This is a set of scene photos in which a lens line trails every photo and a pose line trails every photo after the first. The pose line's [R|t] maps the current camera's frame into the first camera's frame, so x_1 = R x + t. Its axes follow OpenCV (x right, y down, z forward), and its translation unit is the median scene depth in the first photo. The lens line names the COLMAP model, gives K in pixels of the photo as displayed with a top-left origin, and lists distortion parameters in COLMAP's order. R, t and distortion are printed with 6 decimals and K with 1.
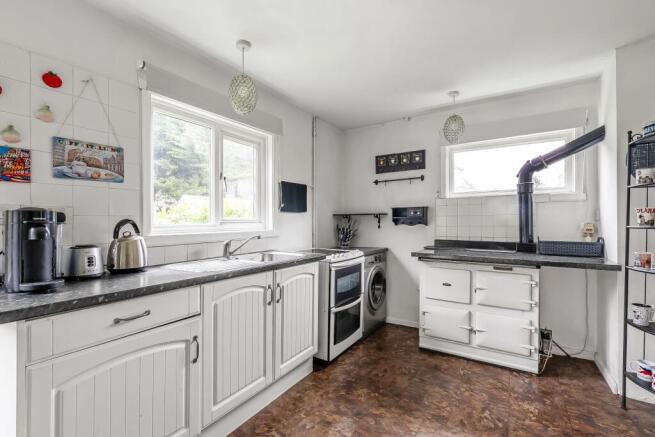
lens RADIAL K [[304.4, 0, 341.2], [0, 304.4, 217.4], [0, 0, 1]] dist [-0.002992, -0.000292]
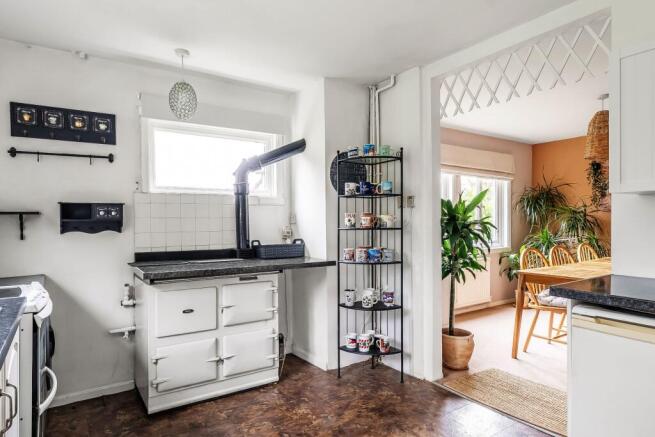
lens RADIAL K [[397.9, 0, 329.2], [0, 397.9, 225.7], [0, 0, 1]] dist [-0.003061, -0.001708]
pose [[0.378086, -0.004161, 0.925761, -0.420666], [-0.002179, 0.999983, 0.005385, 0.007878], [-0.925768, -0.004053, 0.378070, 0.325742]]
